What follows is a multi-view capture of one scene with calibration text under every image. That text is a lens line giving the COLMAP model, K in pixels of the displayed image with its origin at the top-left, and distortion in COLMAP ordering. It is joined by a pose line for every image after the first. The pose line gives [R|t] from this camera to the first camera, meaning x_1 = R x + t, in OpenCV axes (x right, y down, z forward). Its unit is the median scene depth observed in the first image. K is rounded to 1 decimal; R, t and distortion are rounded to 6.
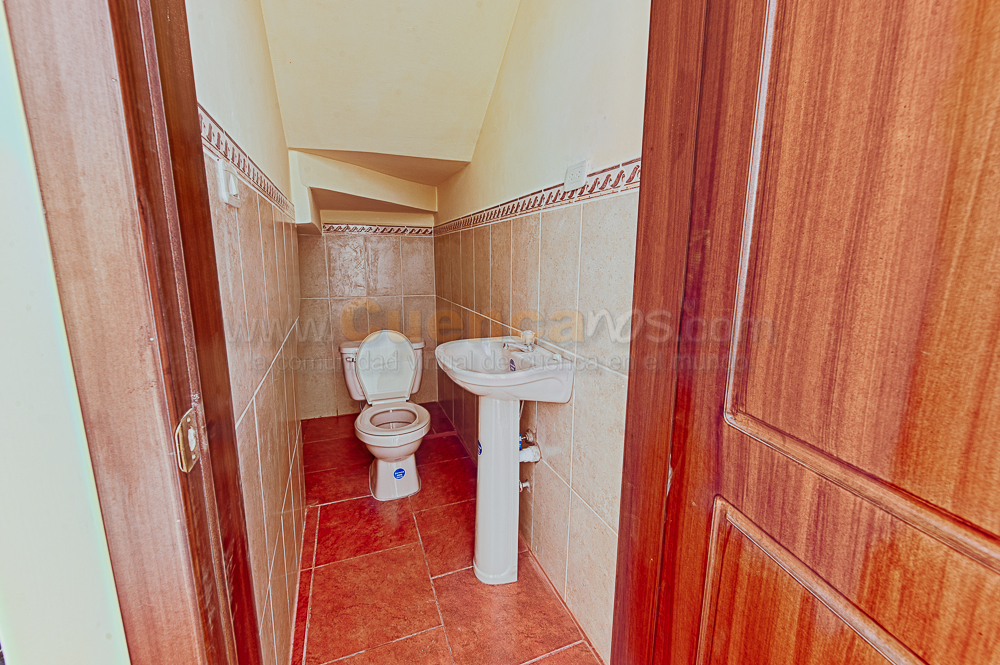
lens RADIAL K [[399.6, 0, 501.3], [0, 399.6, 331.3], [0, 0, 1]] dist [0.001338, 0.000191]
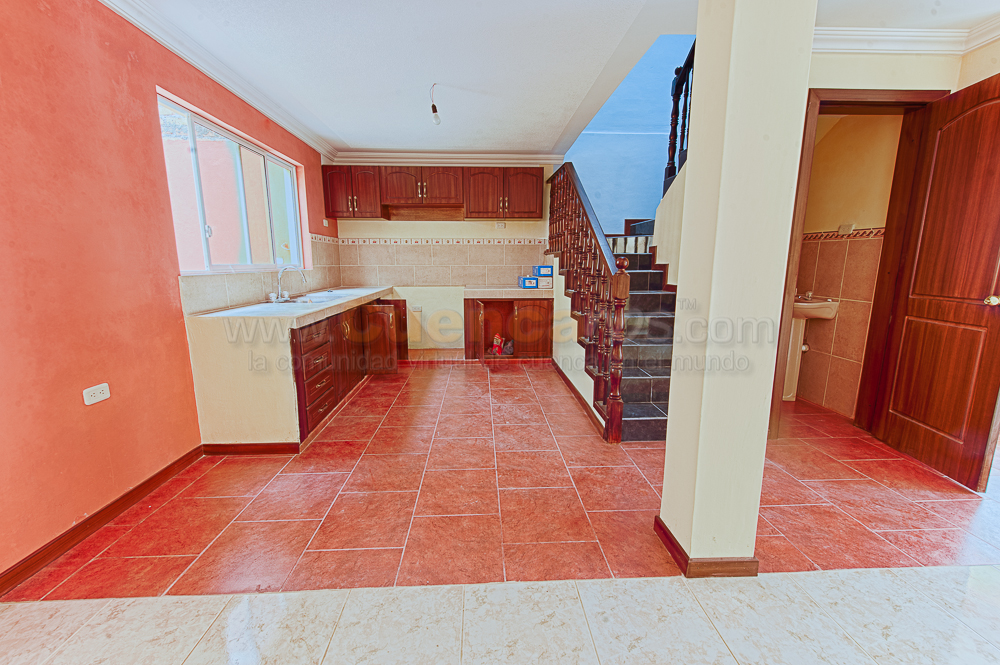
lens RADIAL K [[399.6, 0, 497.7], [0, 399.6, 332.4], [0, 0, 1]] dist [0.001338, 0.000191]
pose [[0.945569, 0.050403, -0.321494, -2.549289], [-0.051604, 0.998656, 0.004791, 0.911924], [0.321304, 0.012060, 0.946899, -5.148442]]
